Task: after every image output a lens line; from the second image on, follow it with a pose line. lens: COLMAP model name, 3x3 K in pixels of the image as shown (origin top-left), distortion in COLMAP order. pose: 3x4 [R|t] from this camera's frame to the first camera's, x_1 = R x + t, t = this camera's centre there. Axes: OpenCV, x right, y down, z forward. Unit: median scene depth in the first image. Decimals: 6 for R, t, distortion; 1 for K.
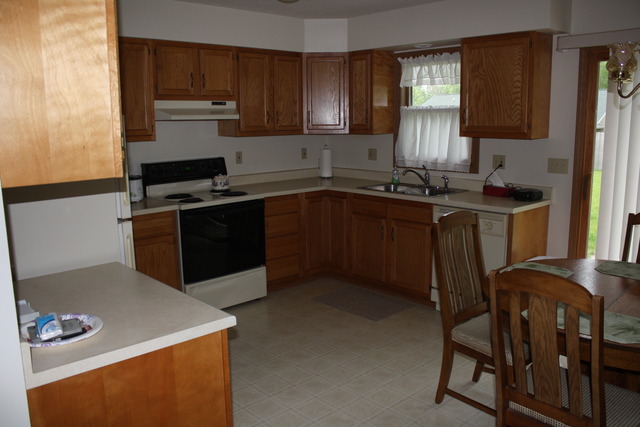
lens RADIAL K [[538.2, 0, 320.0], [0, 538.2, 213.5], [0, 0, 1]] dist [-0.164647, 0.153556]
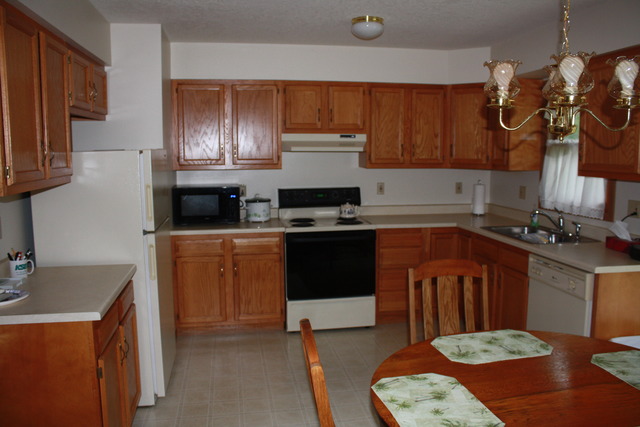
lens RADIAL K [[538.2, 0, 320.0], [0, 538.2, 213.5], [0, 0, 1]] dist [-0.164647, 0.153556]
pose [[0.839054, 0.072661, -0.539174, 0.371746], [-0.100585, 0.994674, -0.022483, -0.025965], [0.534669, 0.073097, 0.841894, 0.087457]]
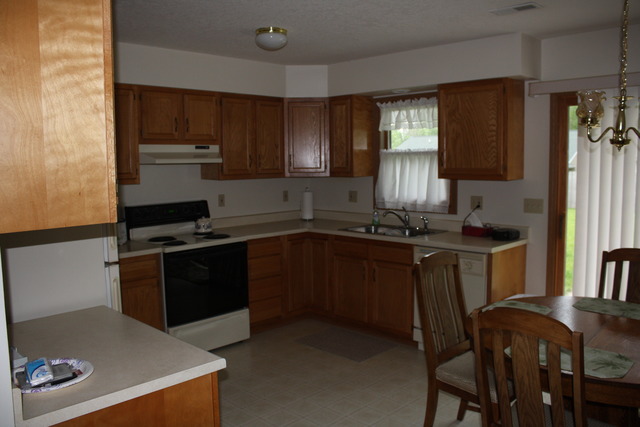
lens RADIAL K [[538.2, 0, 320.0], [0, 538.2, 213.5], [0, 0, 1]] dist [-0.164647, 0.153556]
pose [[0.999096, -0.006675, 0.041983, -0.009633], [0.009828, 0.997108, -0.075356, -0.002243], [-0.041358, 0.075700, 0.996273, -0.014985]]
